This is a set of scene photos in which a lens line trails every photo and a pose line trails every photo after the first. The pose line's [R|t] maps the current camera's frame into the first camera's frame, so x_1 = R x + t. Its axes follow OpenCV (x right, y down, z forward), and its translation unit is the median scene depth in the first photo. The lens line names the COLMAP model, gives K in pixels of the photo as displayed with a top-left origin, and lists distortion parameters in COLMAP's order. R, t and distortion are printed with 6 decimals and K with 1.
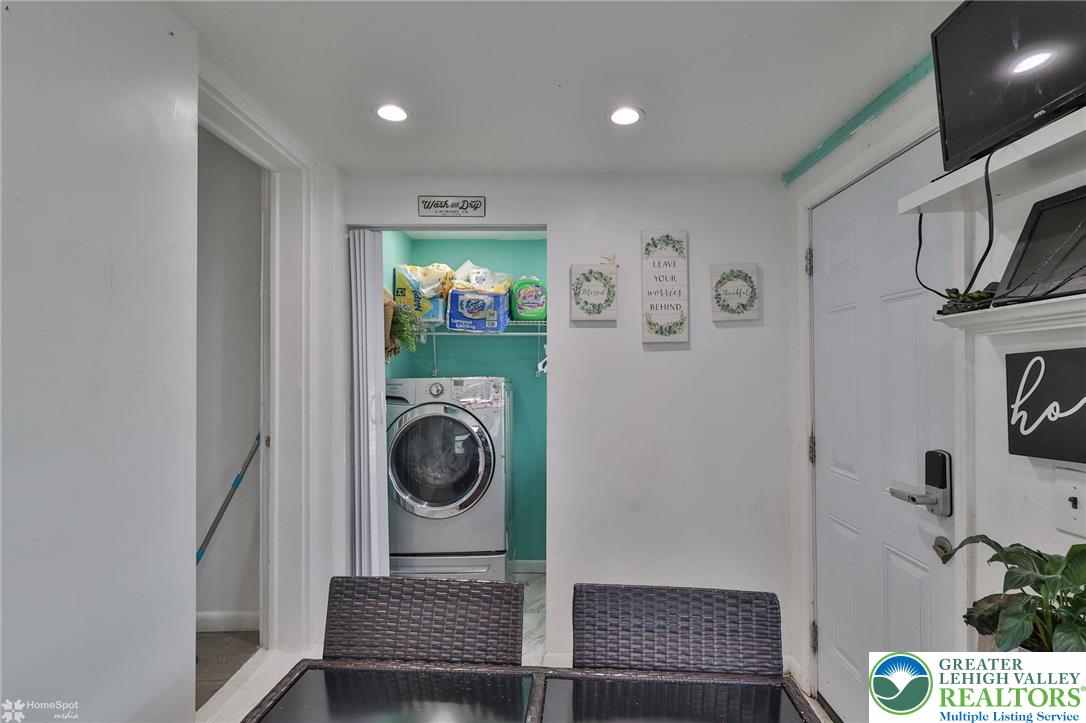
lens RADIAL K [[552.3, 0, 545.6], [0, 552.3, 368.6], [0, 0, 1]] dist [0.000066, 0.000152]
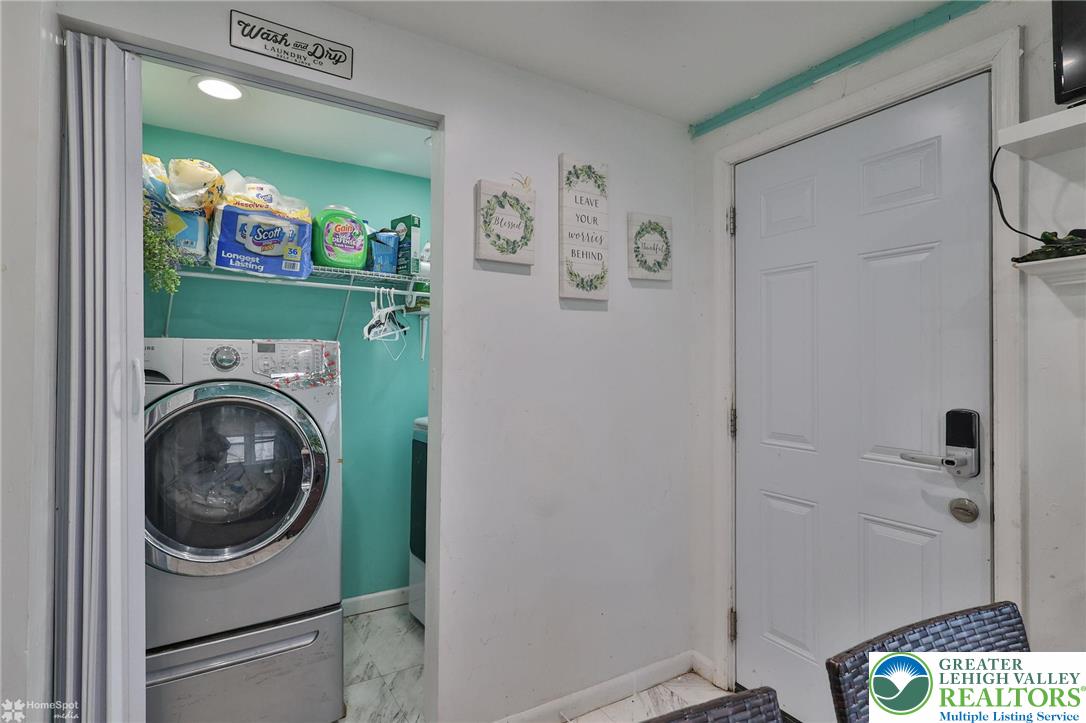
lens RADIAL K [[552.3, 0, 544.2], [0, 552.3, 359.8], [0, 0, 1]] dist [0.000066, 0.000152]
pose [[0.842852, 0.013236, 0.537983, -0.259757], [-0.010271, 0.999911, -0.008510, 0.047118], [-0.538048, 0.001647, 0.842913, 0.353004]]
